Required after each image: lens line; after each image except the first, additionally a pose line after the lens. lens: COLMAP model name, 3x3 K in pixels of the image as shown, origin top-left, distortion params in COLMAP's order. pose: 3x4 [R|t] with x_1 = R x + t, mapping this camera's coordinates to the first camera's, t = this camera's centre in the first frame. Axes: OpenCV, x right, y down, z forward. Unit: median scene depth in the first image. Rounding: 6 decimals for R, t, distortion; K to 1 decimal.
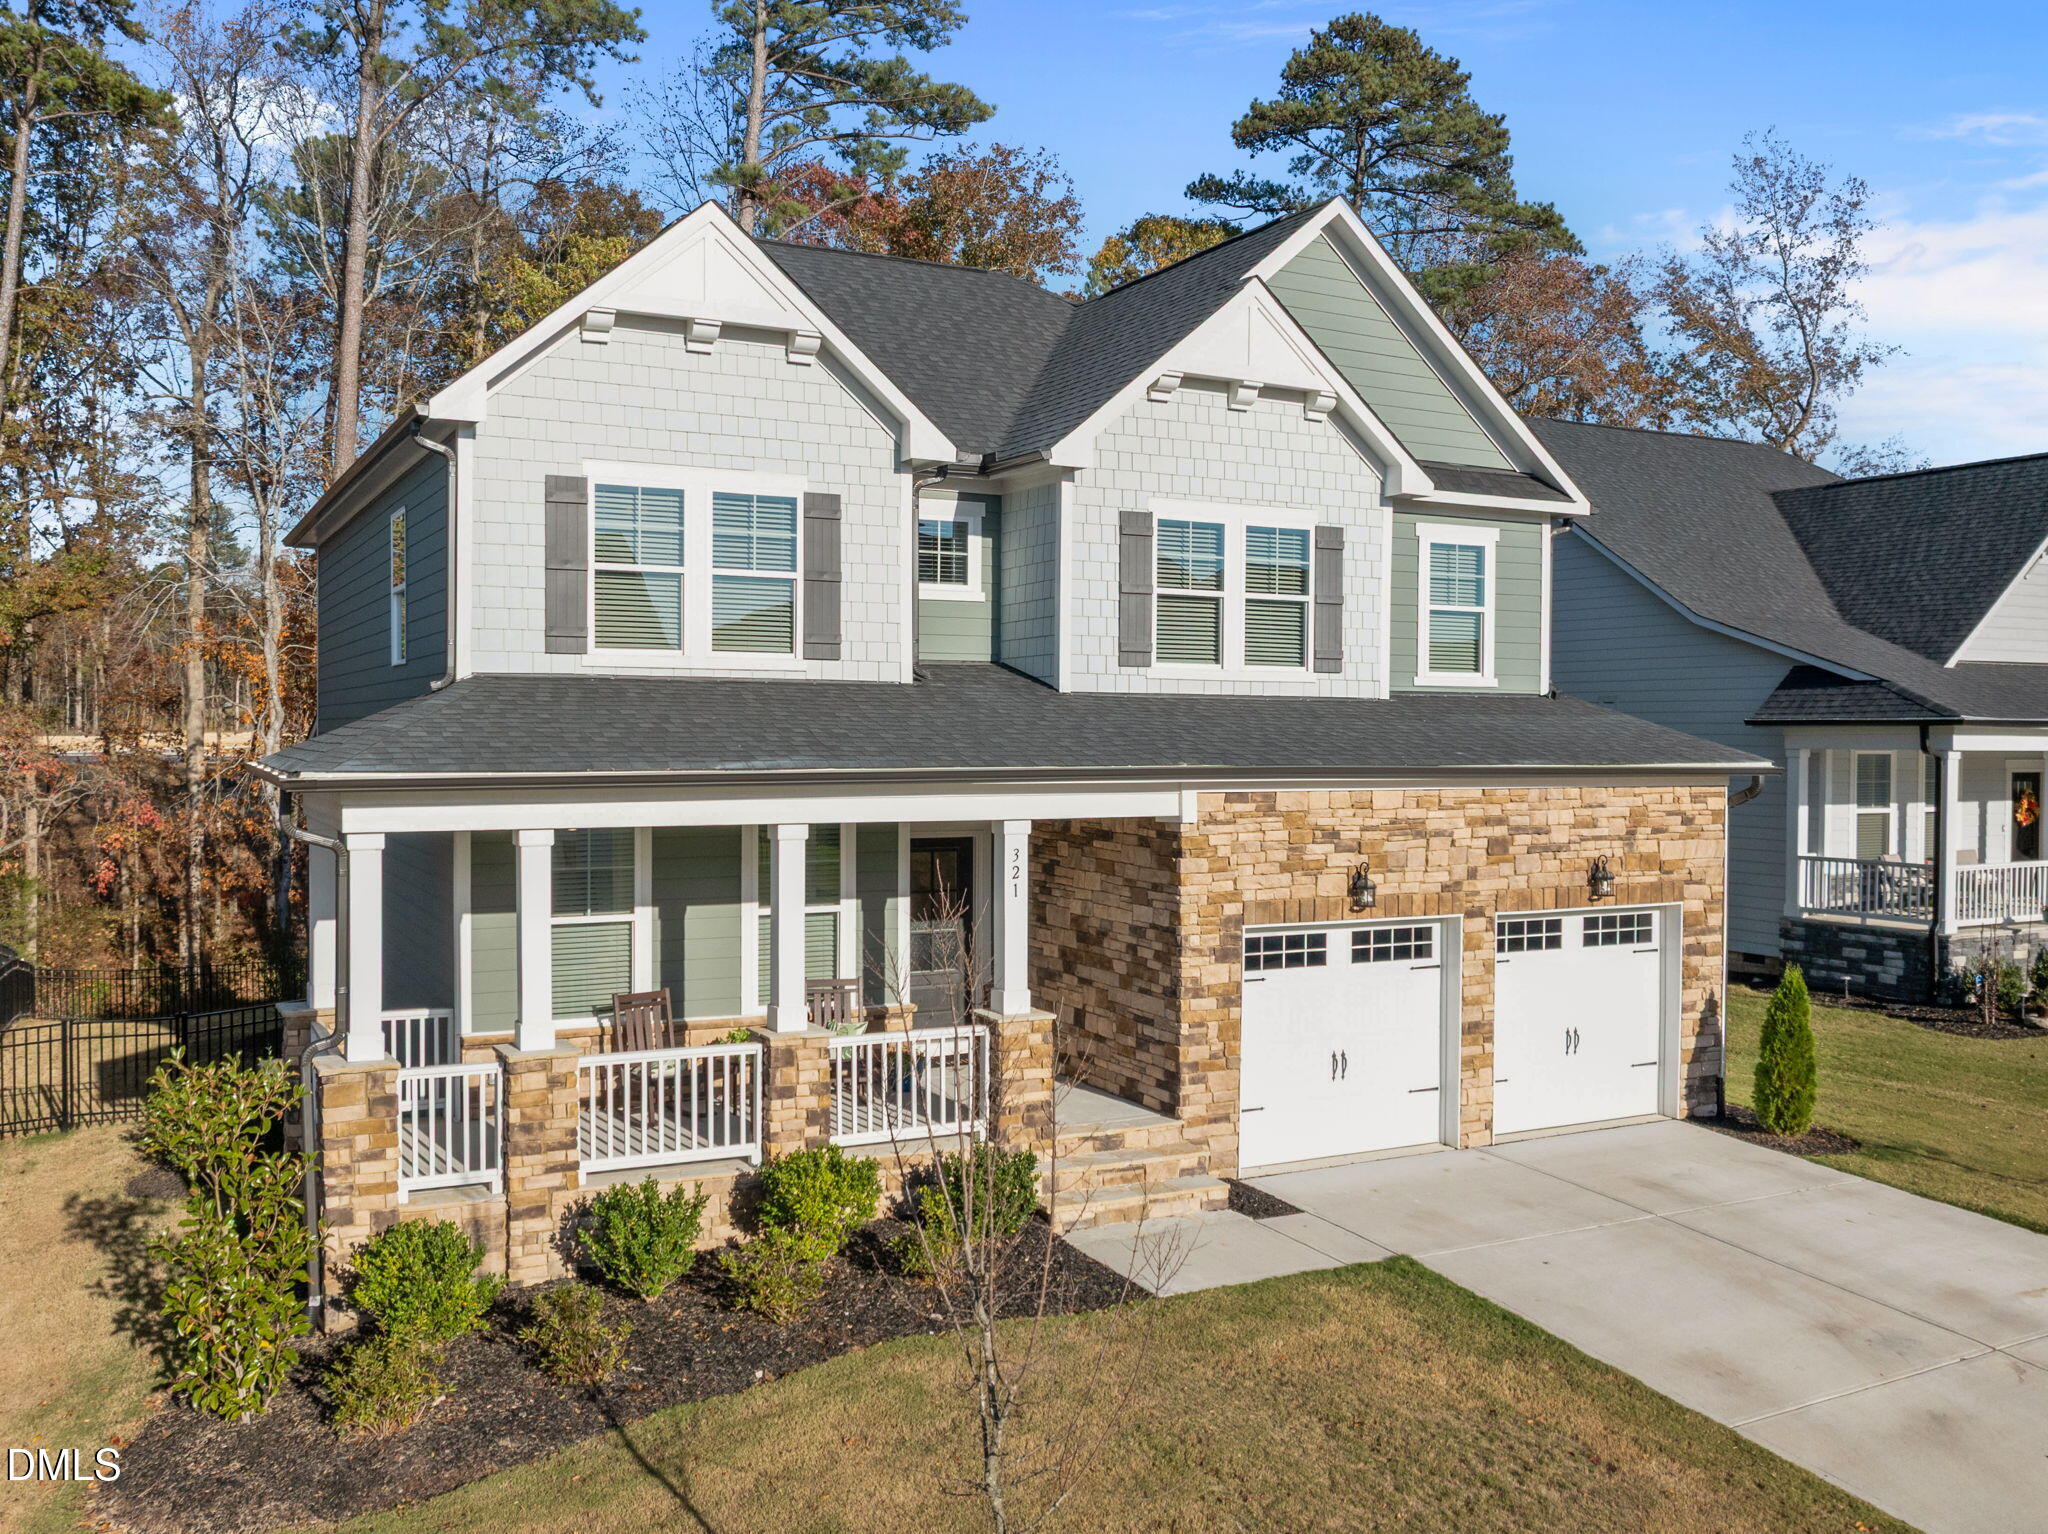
lens RADIAL K [[1723.7, 0, 1139.2], [0, 1723.7, 784.8], [0, 0, 1]] dist [-0.035732, -0.012502]
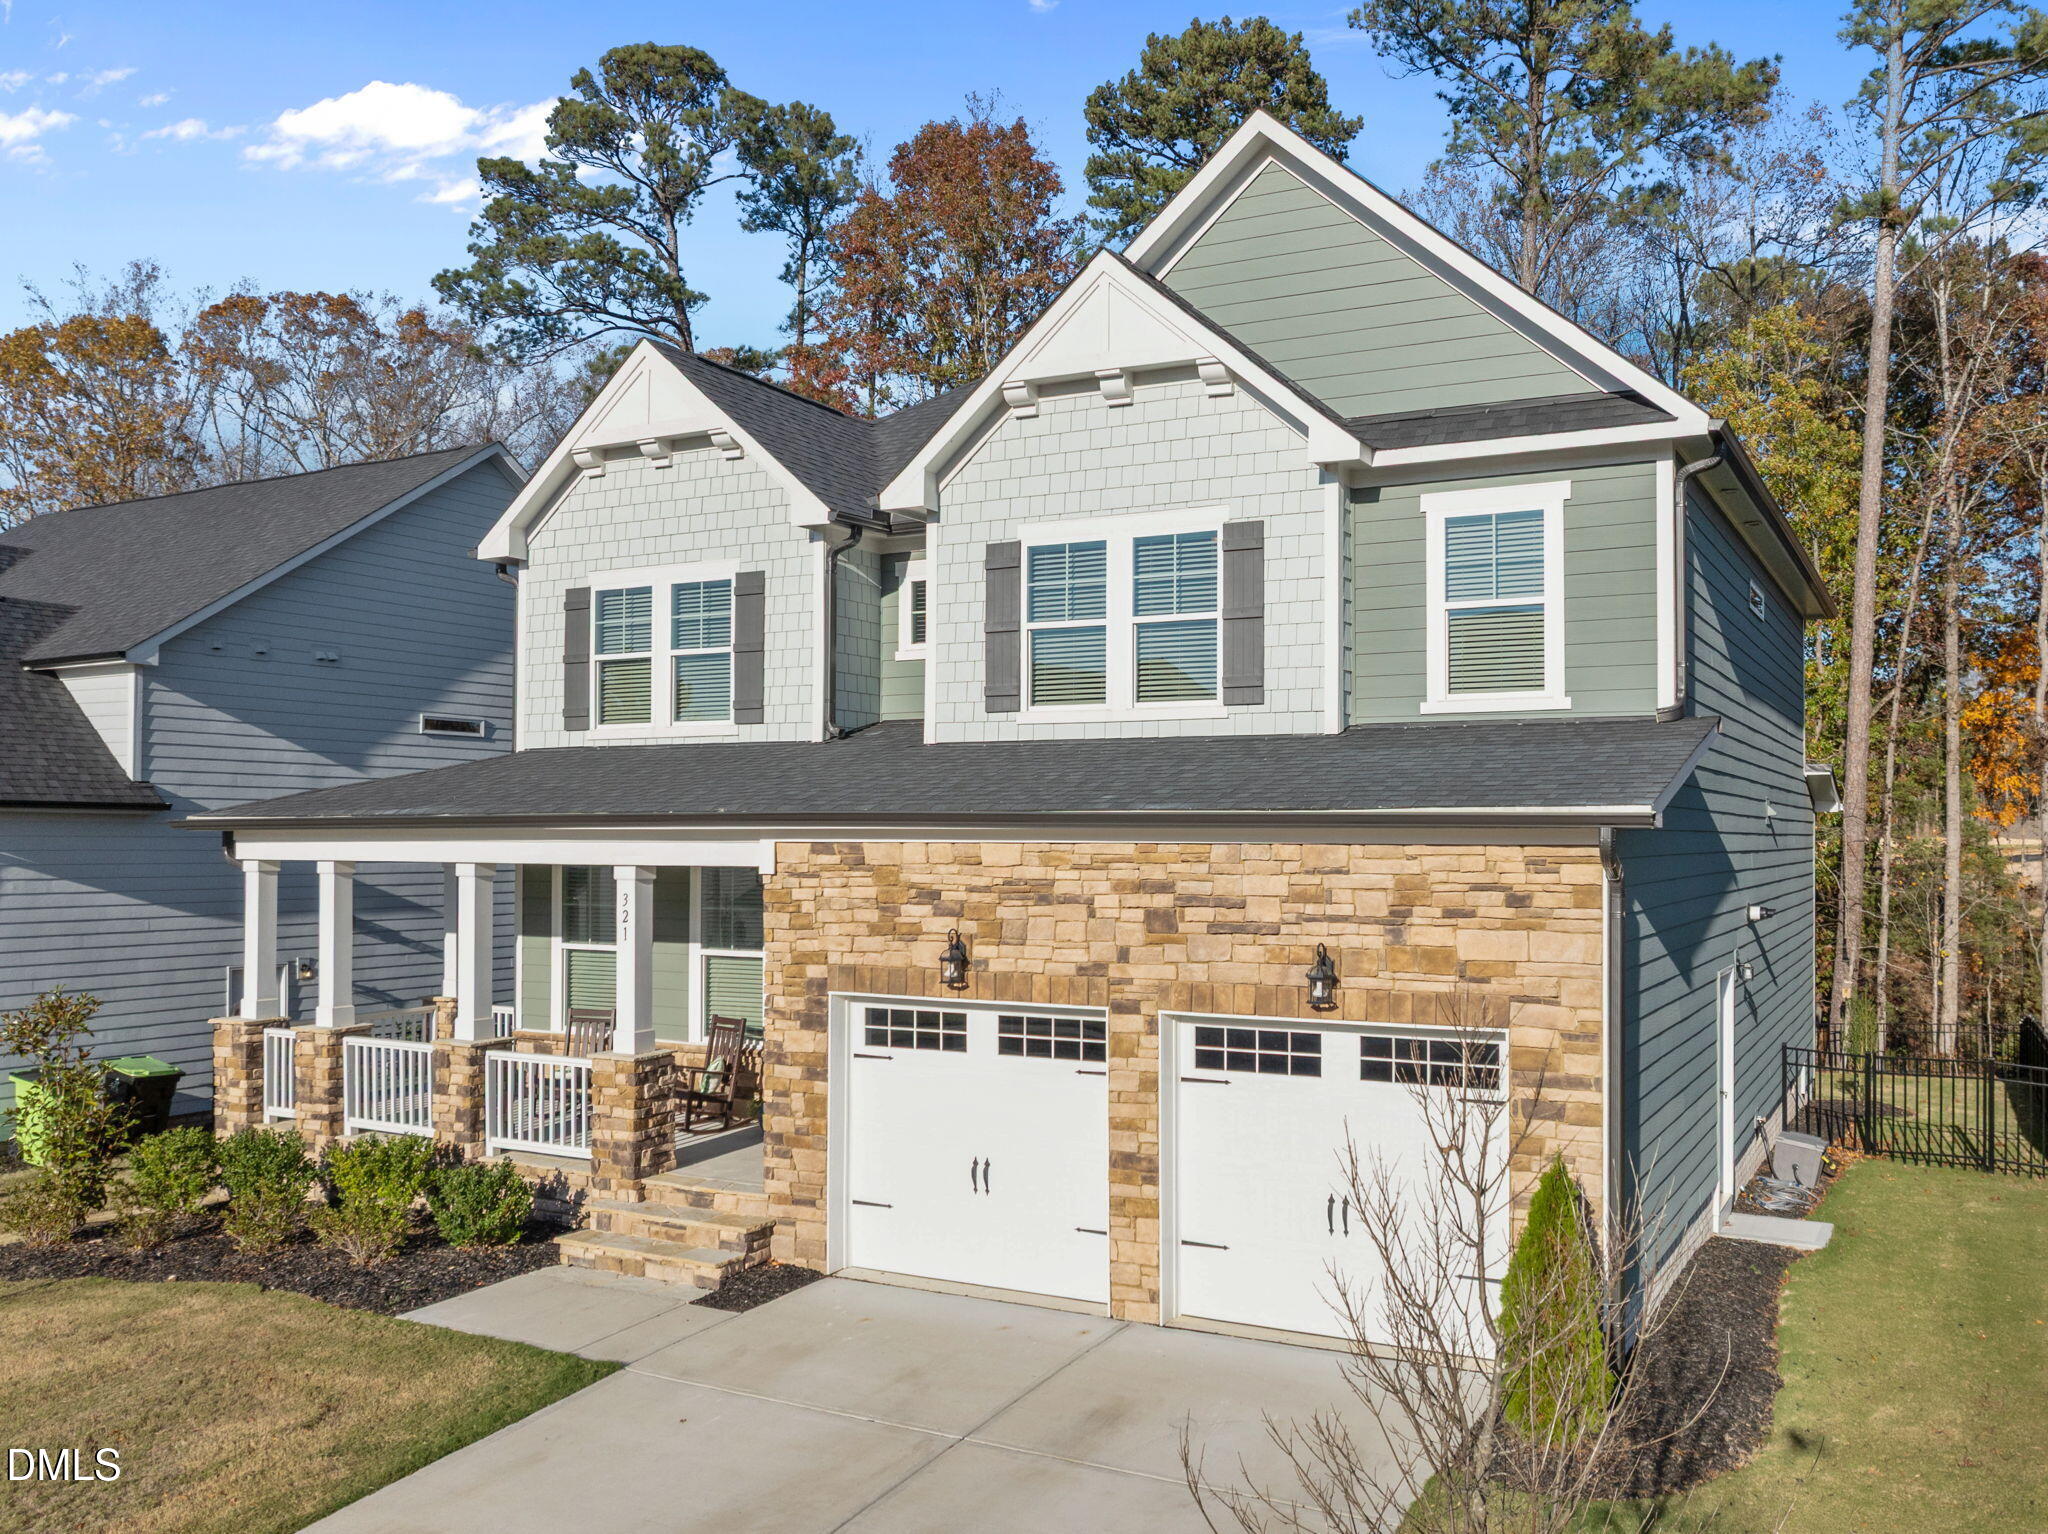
lens RADIAL K [[1723.7, 0, 1150.9], [0, 1723.7, 802.7], [0, 0, 1]] dist [-0.035732, -0.012502]
pose [[0.566954, -0.020199, -0.823502, 0.836198], [-0.021732, 0.998985, -0.039466, 0.014246], [0.823463, 0.040272, 0.565940, 0.583303]]
